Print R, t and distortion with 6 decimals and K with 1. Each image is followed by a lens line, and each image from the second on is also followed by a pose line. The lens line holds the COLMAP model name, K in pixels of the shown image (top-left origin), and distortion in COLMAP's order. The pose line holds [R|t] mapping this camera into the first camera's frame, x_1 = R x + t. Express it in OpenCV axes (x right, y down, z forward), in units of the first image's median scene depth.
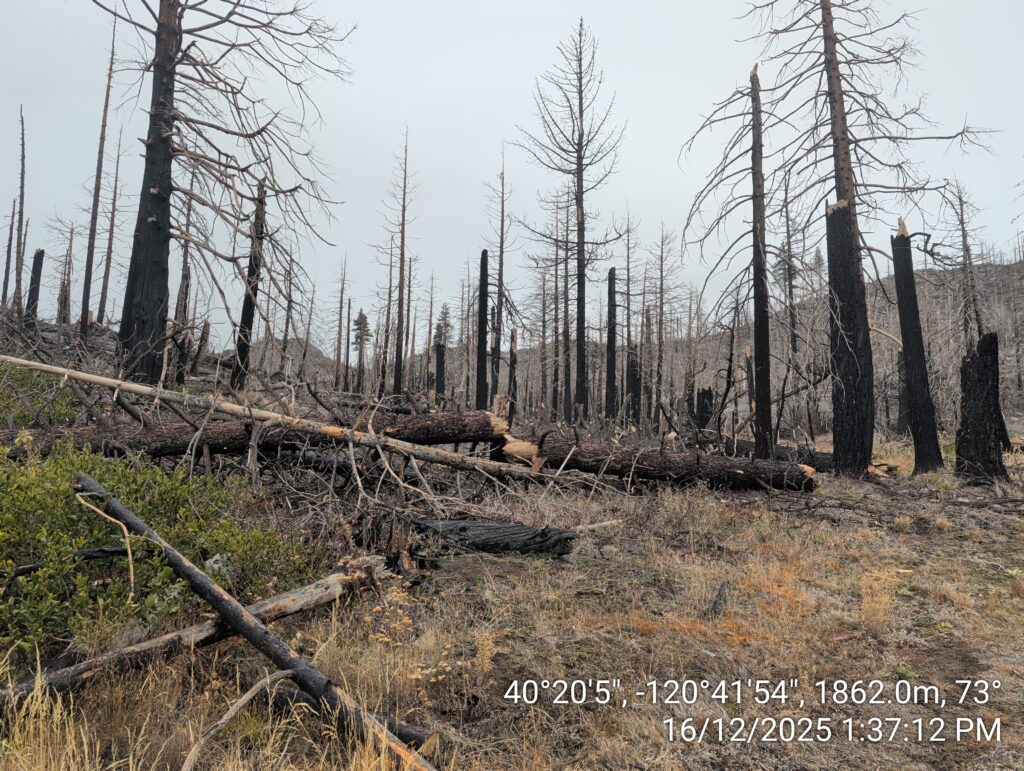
lens RADIAL K [[727.6, 0, 513.0], [0, 727.6, 385.5], [0, 0, 1]] dist [0.008816, -0.012403]
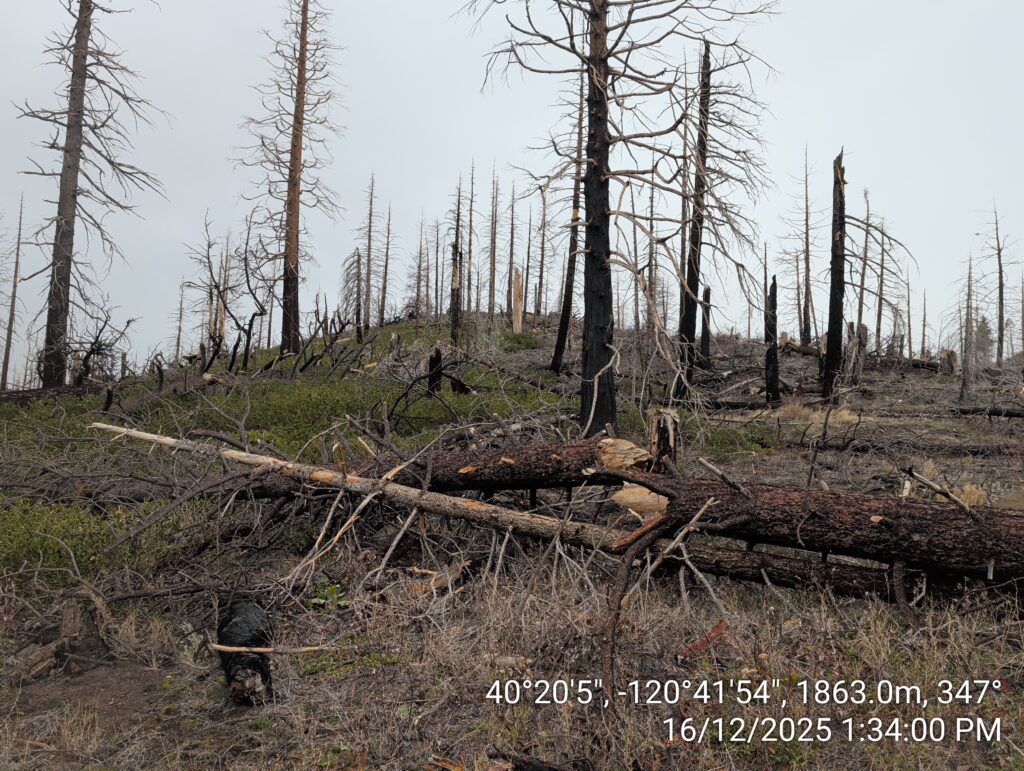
lens RADIAL K [[727.6, 0, 511.6], [0, 727.6, 381.3], [0, 0, 1]] dist [0.008816, -0.012403]
pose [[0.508124, -0.107101, -0.854599, 0.277514], [0.089953, 0.993411, -0.071013, 0.015134], [0.856573, -0.040790, 0.514411, 0.351078]]
